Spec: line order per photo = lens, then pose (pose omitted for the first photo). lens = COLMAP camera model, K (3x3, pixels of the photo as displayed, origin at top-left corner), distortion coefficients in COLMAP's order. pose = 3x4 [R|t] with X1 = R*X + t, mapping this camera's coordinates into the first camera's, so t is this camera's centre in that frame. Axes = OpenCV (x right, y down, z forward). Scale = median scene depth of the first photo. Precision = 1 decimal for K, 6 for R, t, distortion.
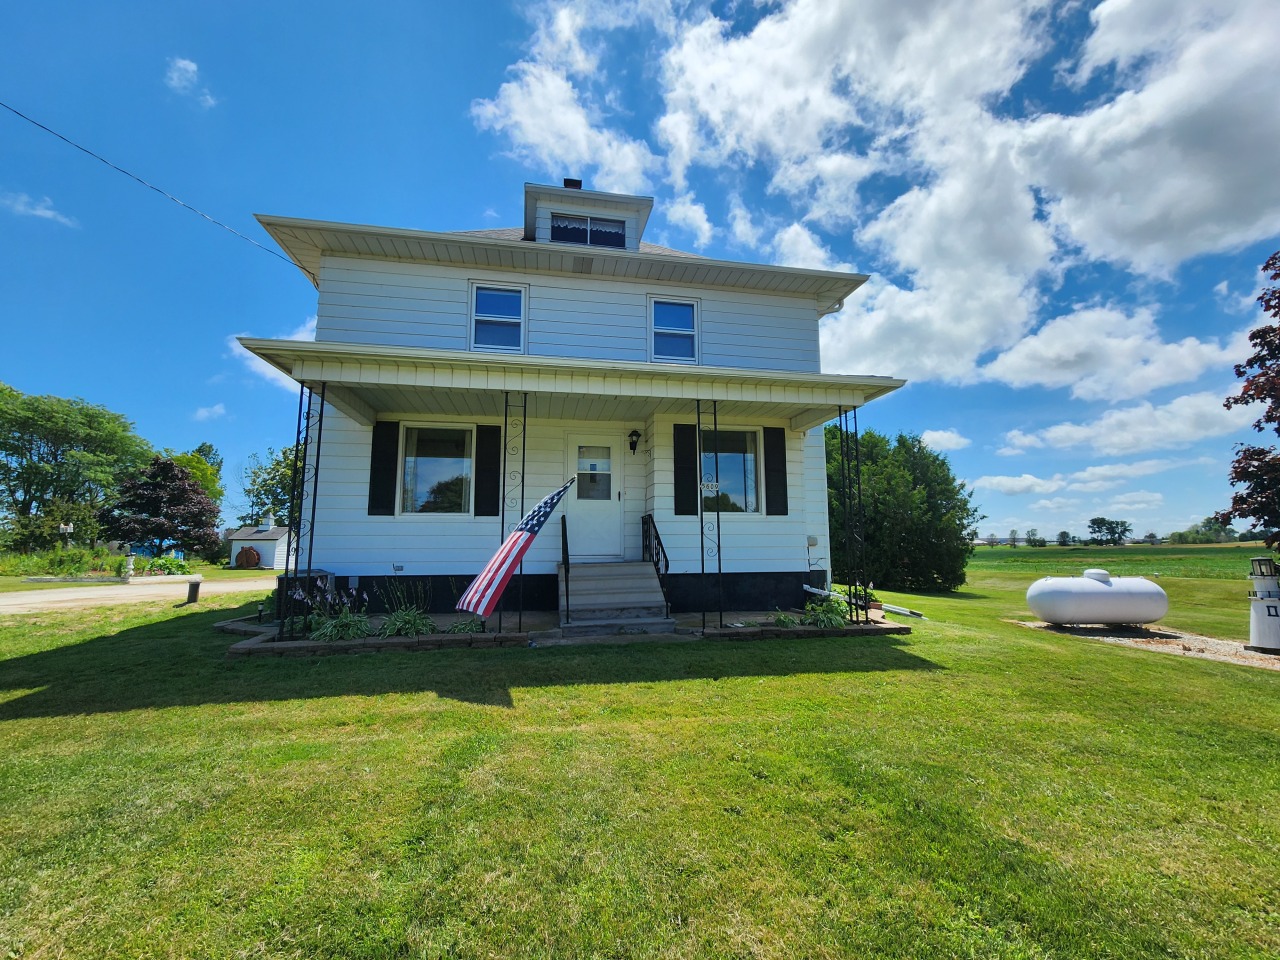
lens RADIAL K [[527.8, 0, 640.9], [0, 527.8, 483.2], [0, 0, 1]] dist [-0.002061, 0.002091]
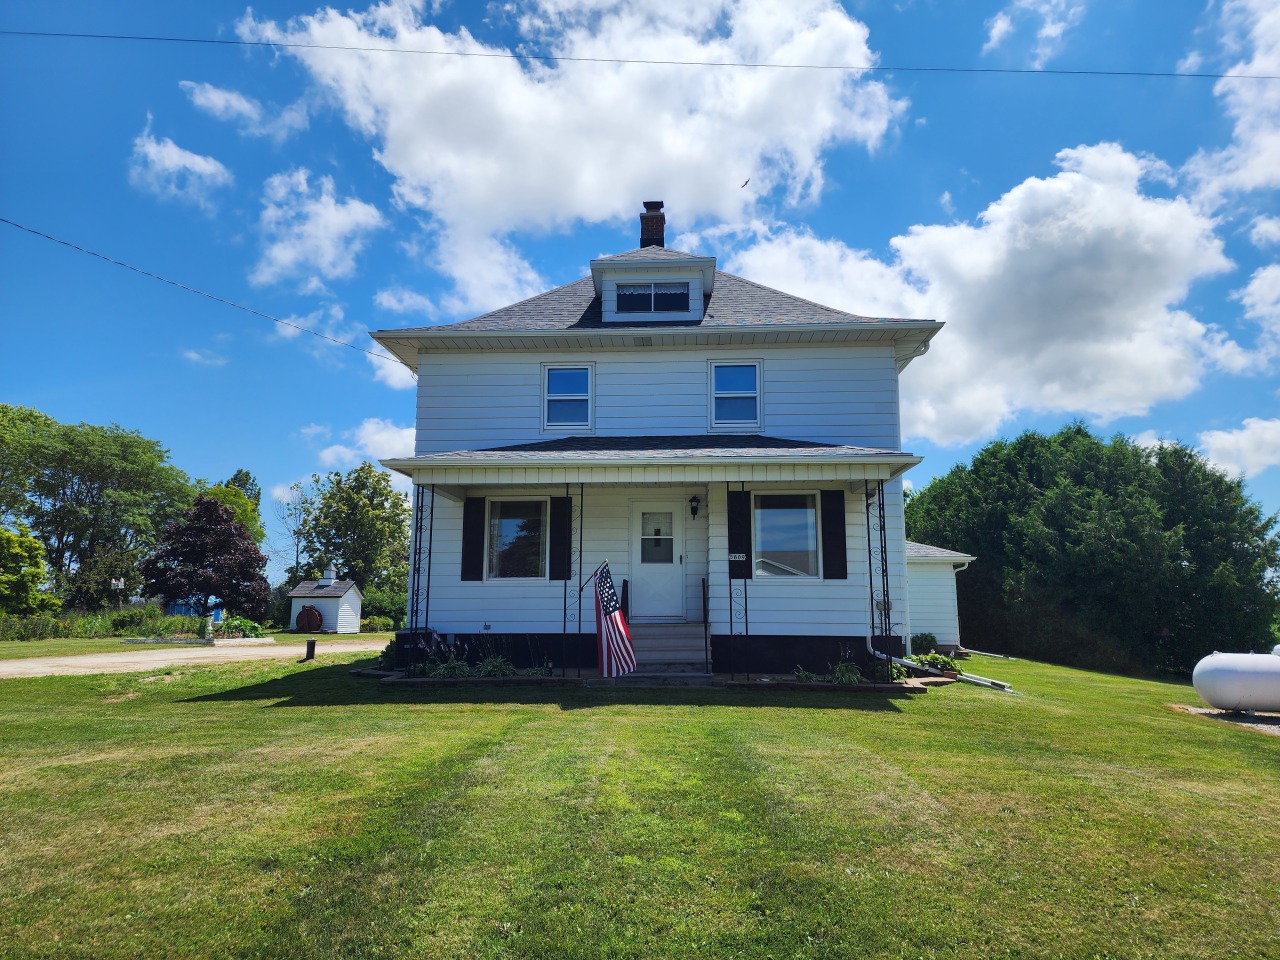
lens RADIAL K [[851.6, 0, 636.3], [0, 851.6, 477.4], [0, 0, 1]] dist [0.071476, -0.012378]
pose [[0.970589, -0.030433, -0.238811, 0.120085], [0.023723, 0.999240, -0.030919, -0.038171], [0.239570, 0.024344, 0.970574, -0.284066]]
